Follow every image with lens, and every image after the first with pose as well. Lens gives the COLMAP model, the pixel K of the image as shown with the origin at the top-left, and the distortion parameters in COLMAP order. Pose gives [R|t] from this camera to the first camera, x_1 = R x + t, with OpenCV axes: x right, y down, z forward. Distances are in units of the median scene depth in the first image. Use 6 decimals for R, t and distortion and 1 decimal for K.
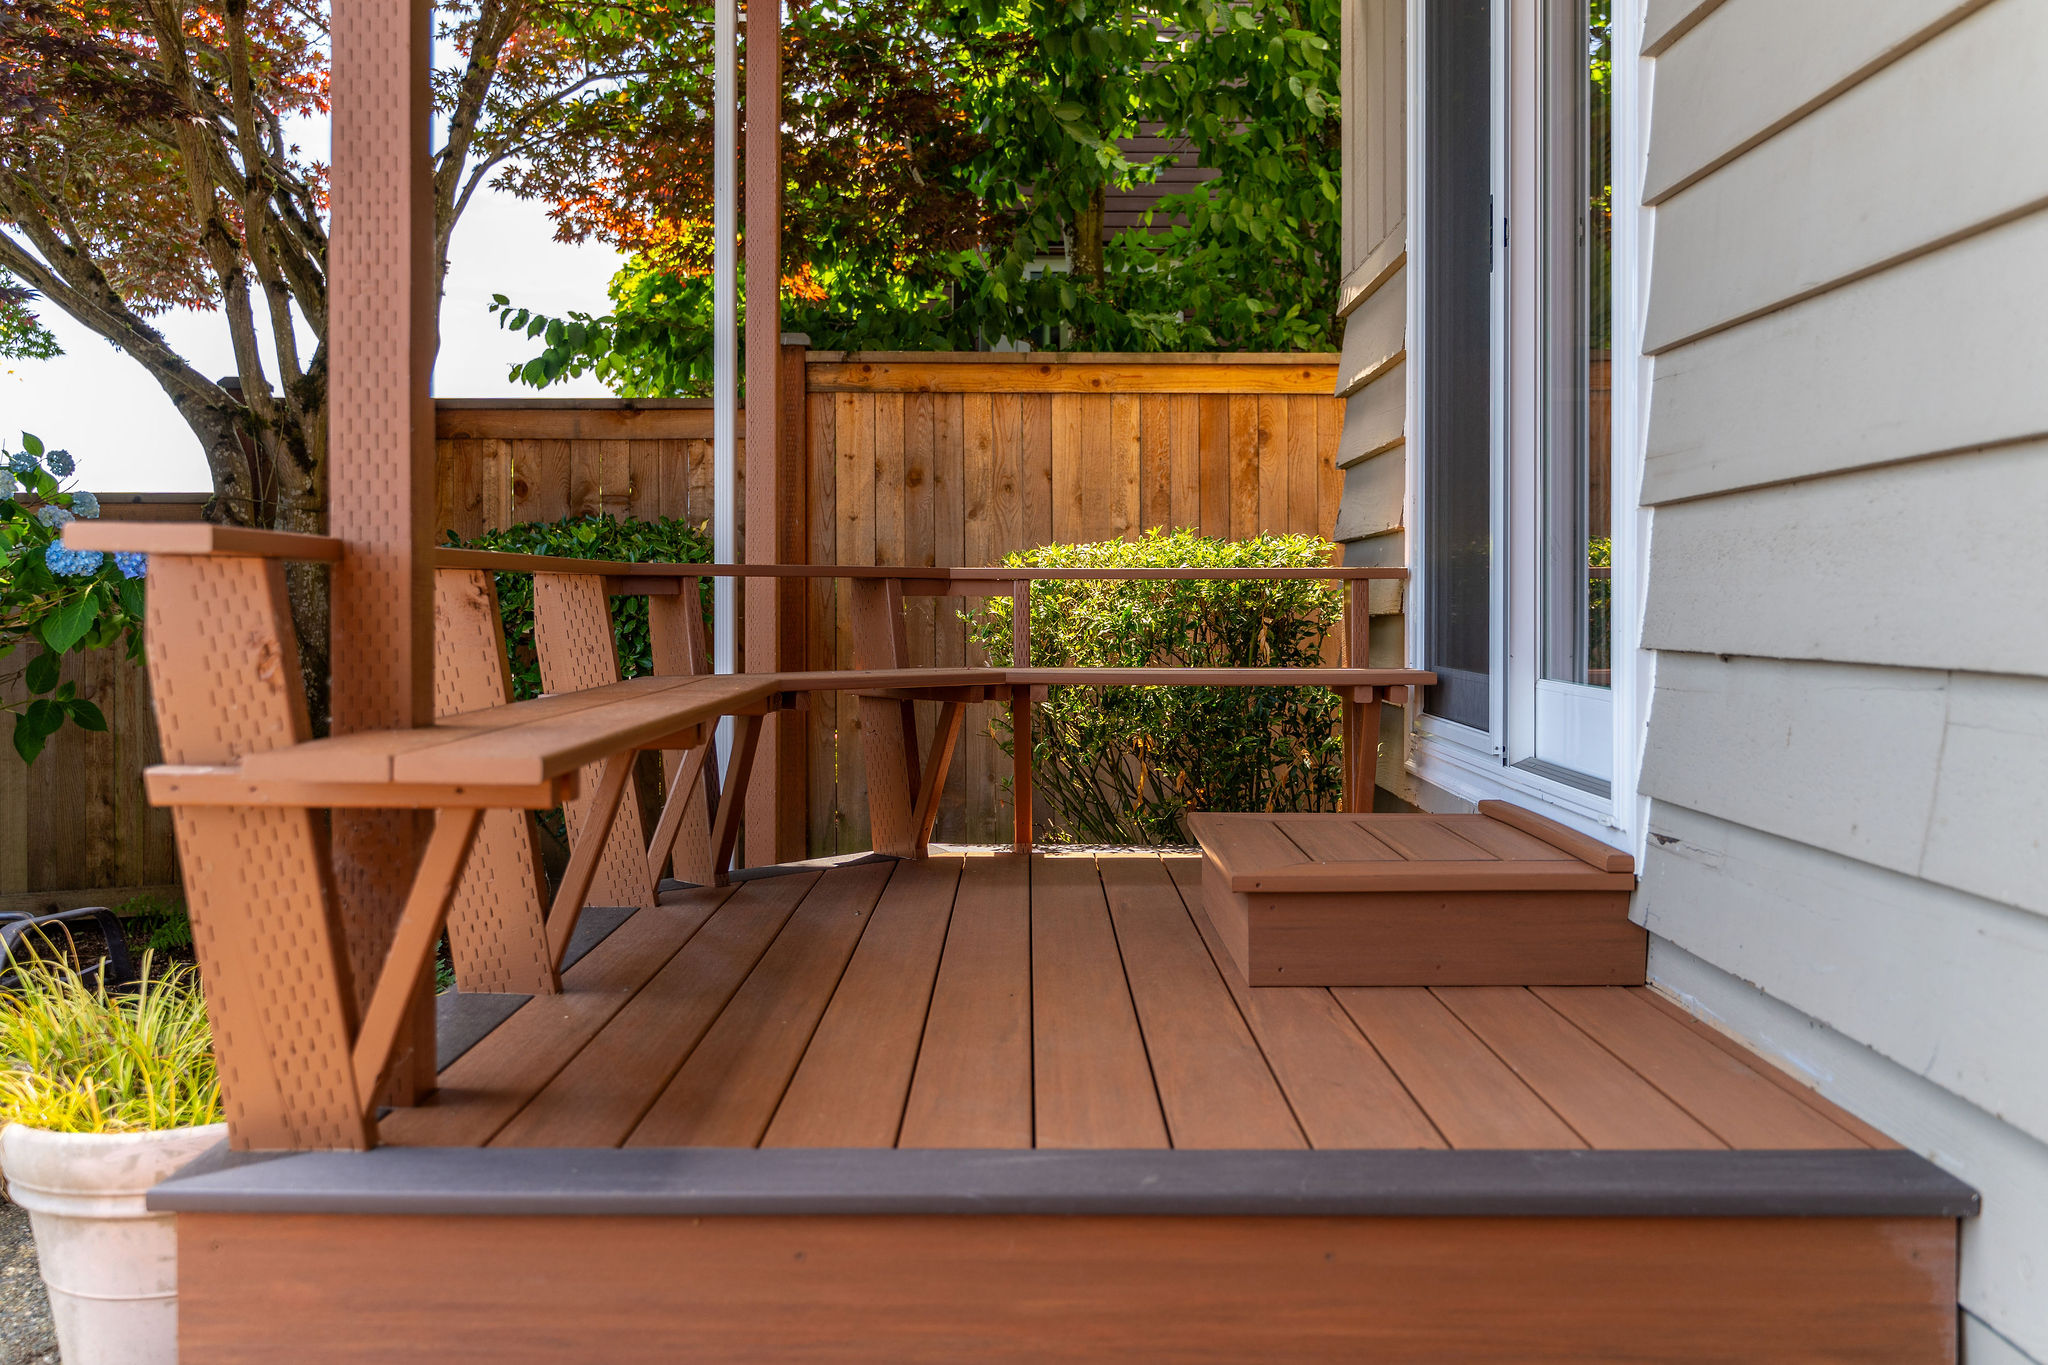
lens RADIAL K [[1919.0, 0, 913.9], [0, 1919.0, 602.3], [0, 0, 1]] dist [-0.003349, 0.000000]
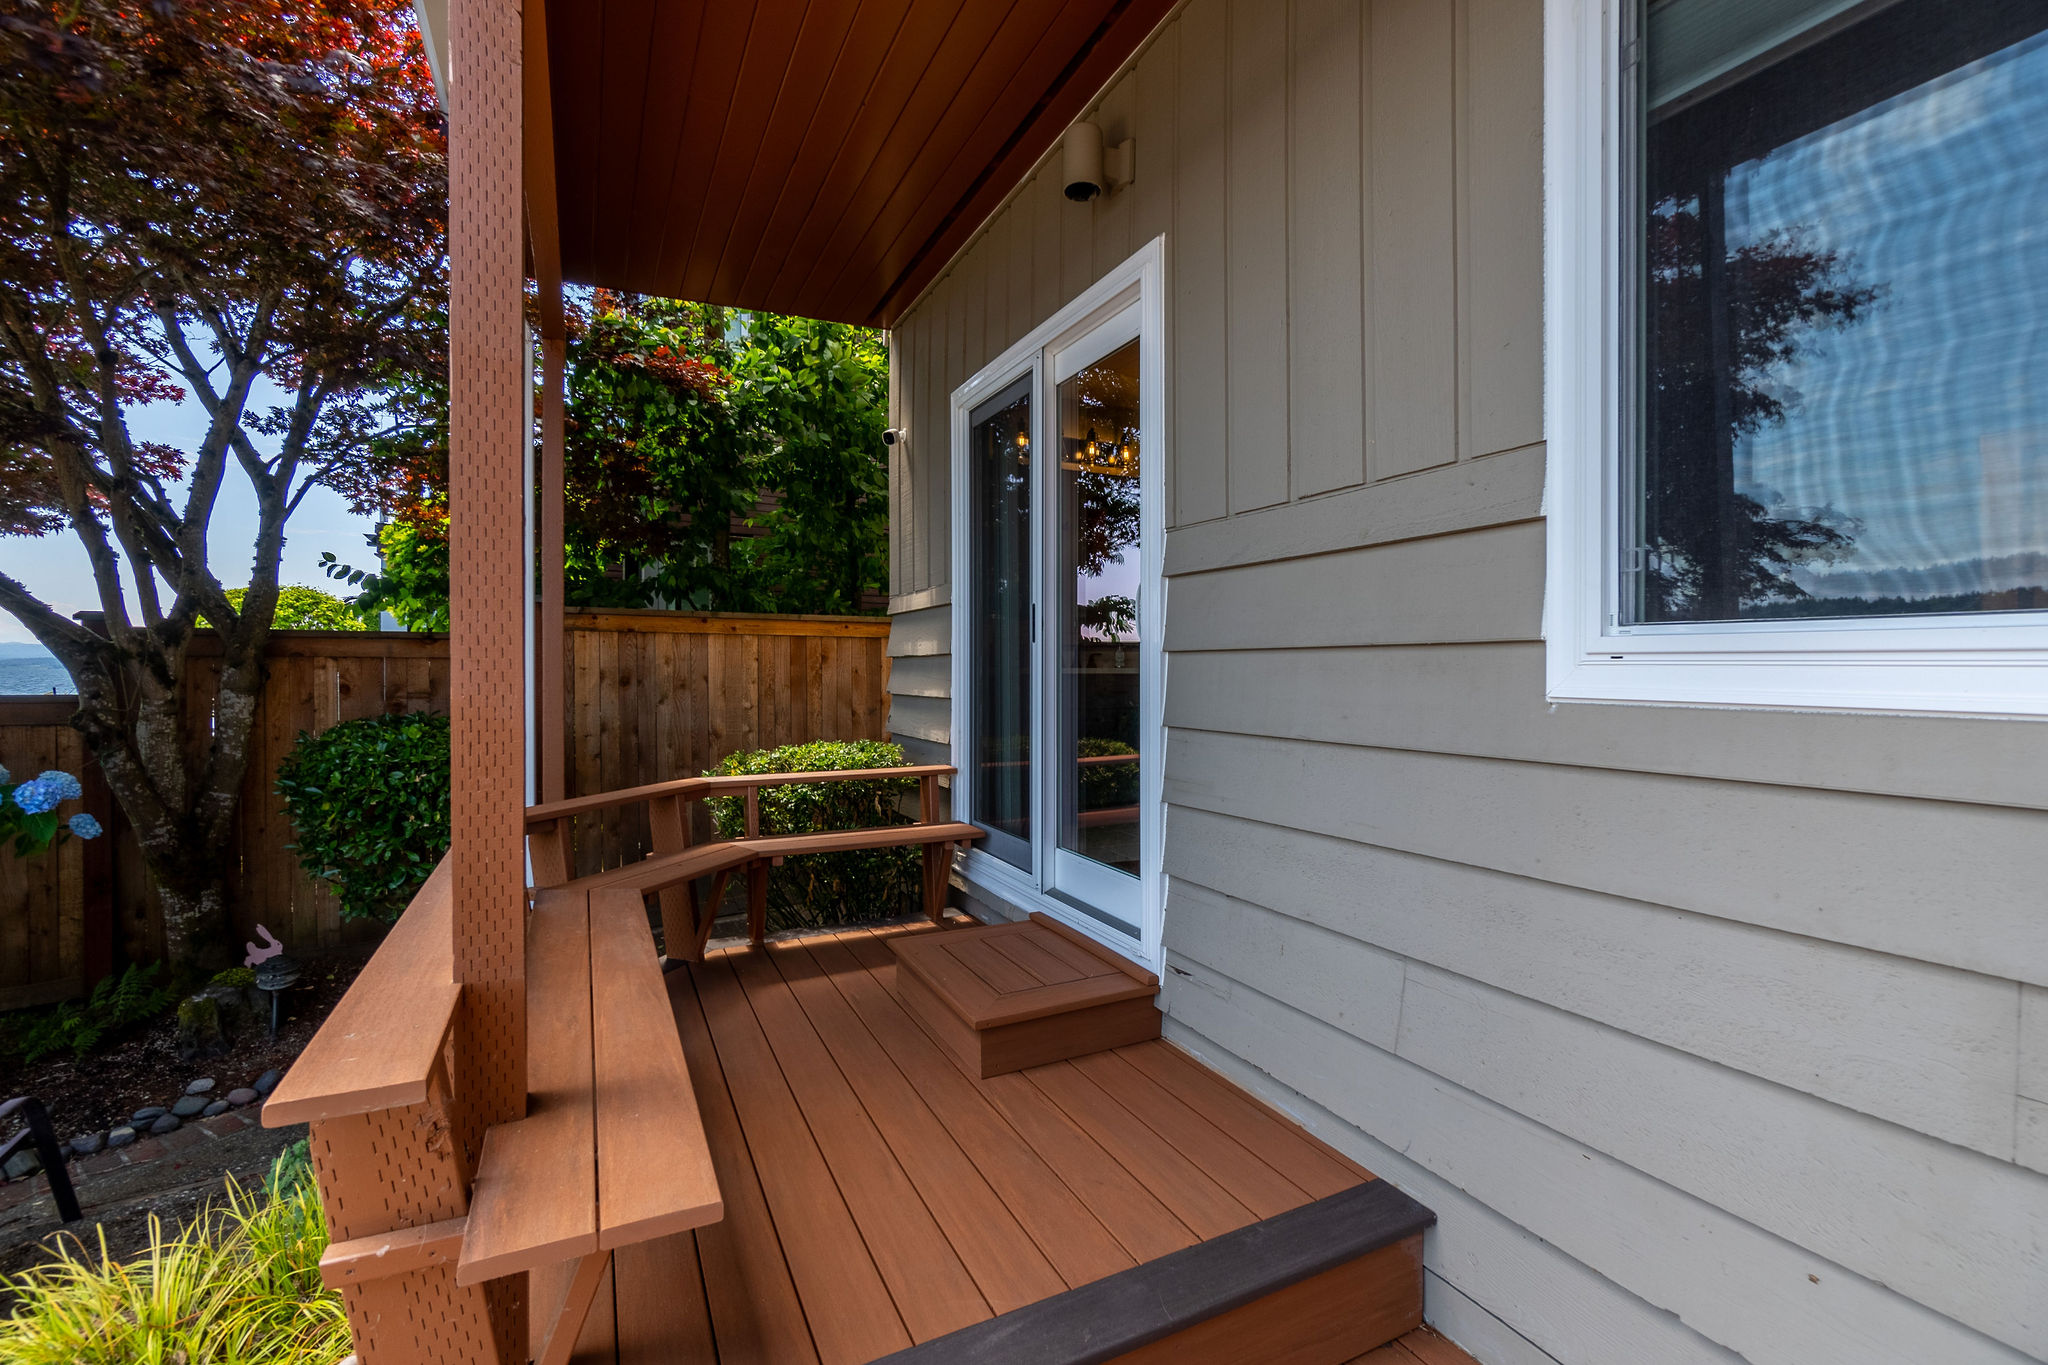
lens RADIAL K [[931.9, 0, 1039.9], [0, 931.9, 678.9], [0, 0, 1]] dist [-0.006659, 0.001256]
pose [[0.874069, -0.003623, 0.485789, -0.082799], [0.000046, 0.999973, 0.007374, -0.075302], [-0.485802, -0.006423, 0.874045, 0.087571]]
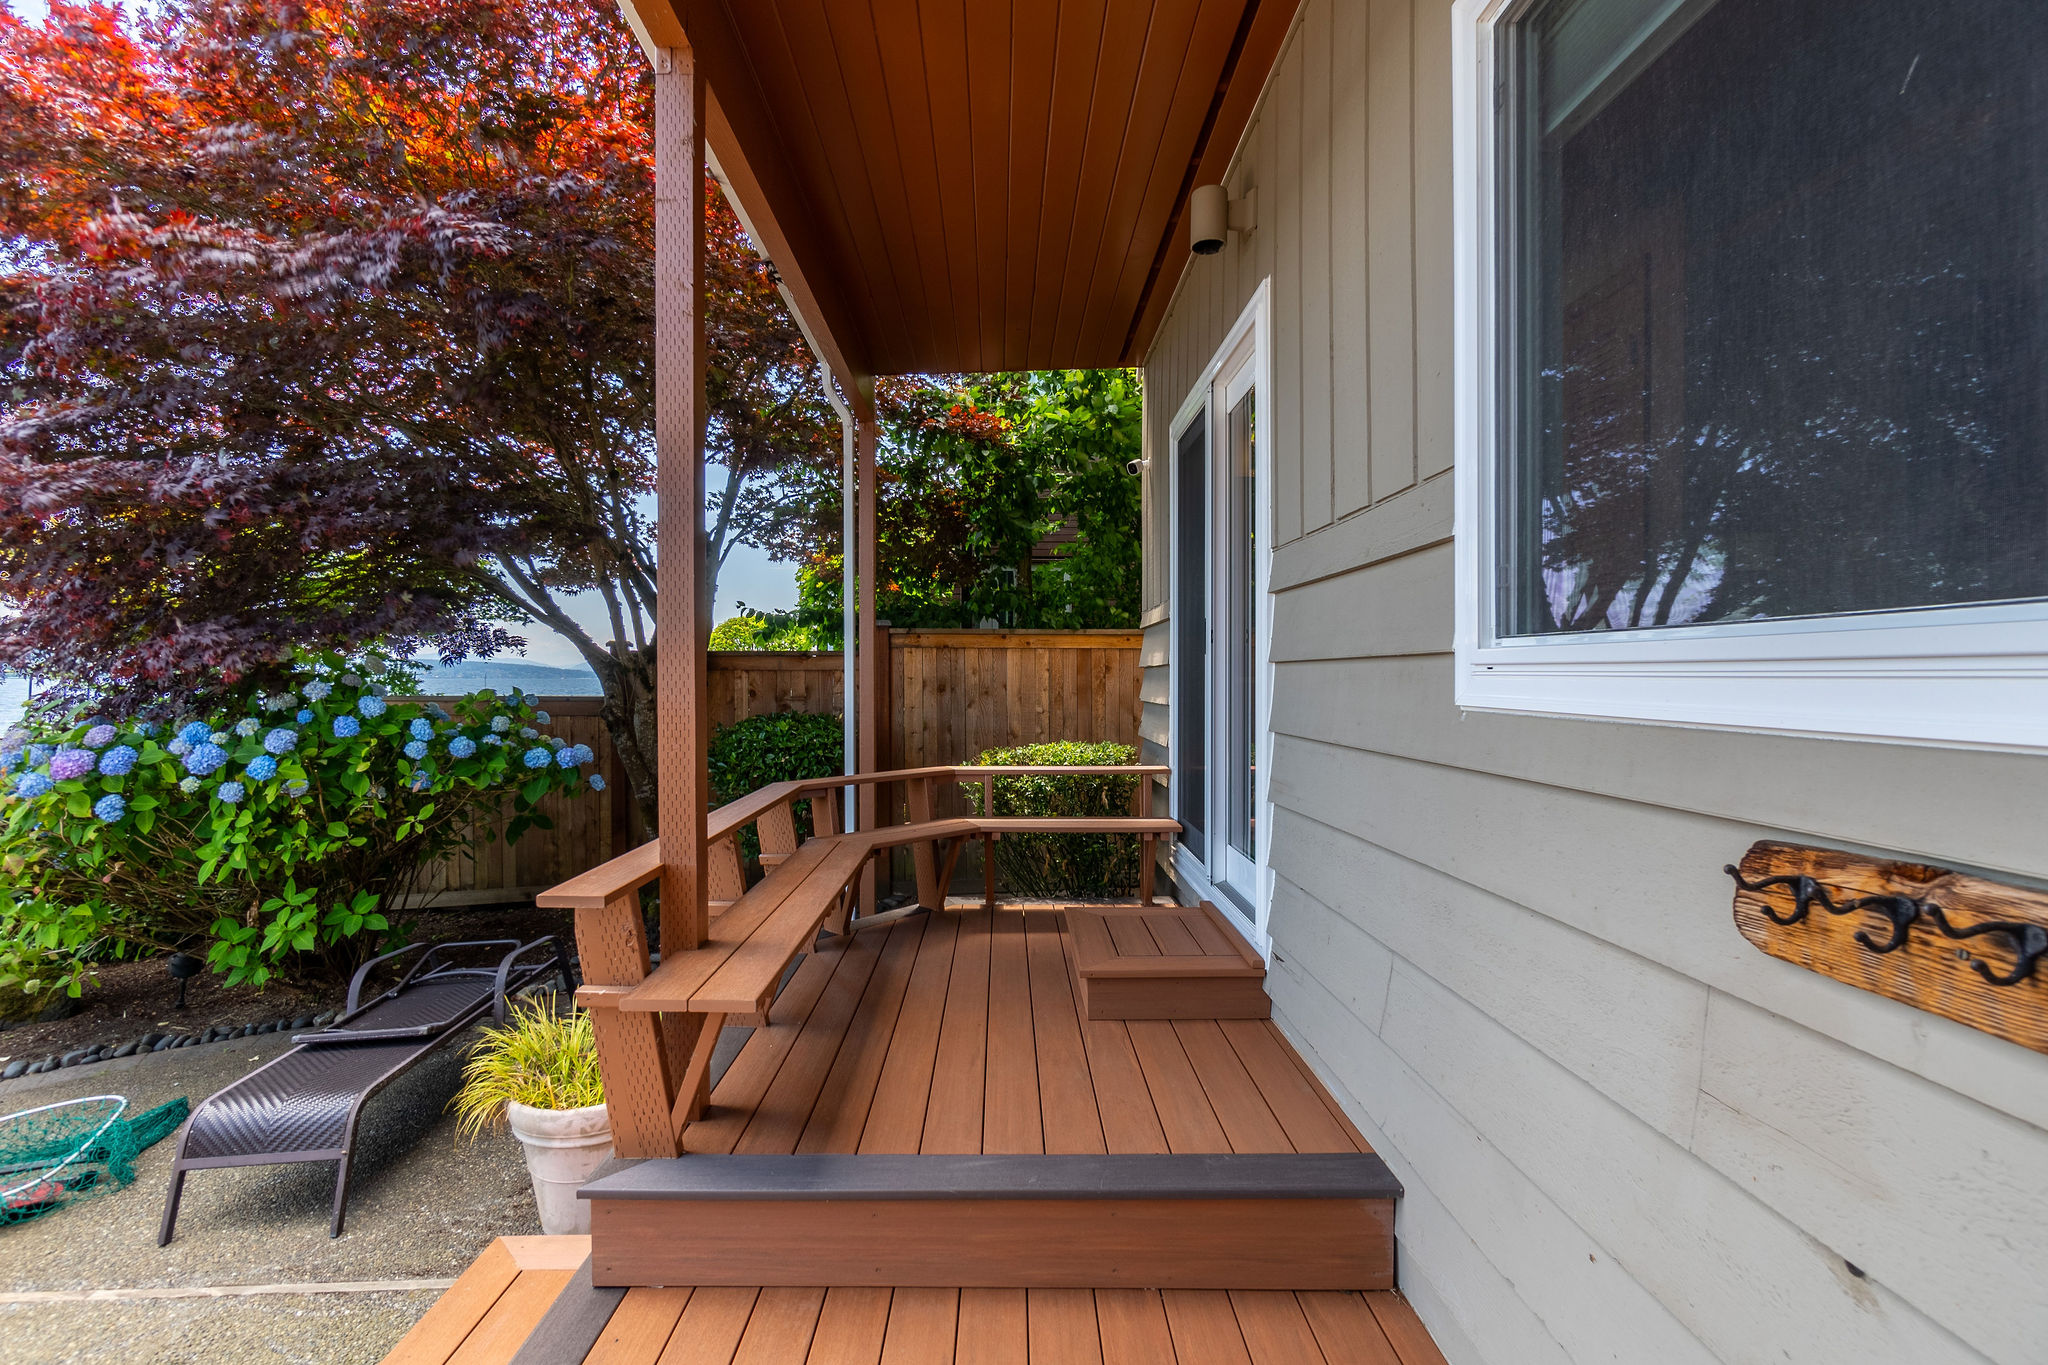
lens RADIAL K [[931.9, 0, 961.9], [0, 931.9, 695.6], [0, 0, 1]] dist [-0.006659, 0.001256]
pose [[0.999870, -0.000351, 0.016089, 0.006558], [0.000095, 0.999873, 0.015927, -0.075491], [-0.016093, -0.015924, 0.999744, -0.017489]]
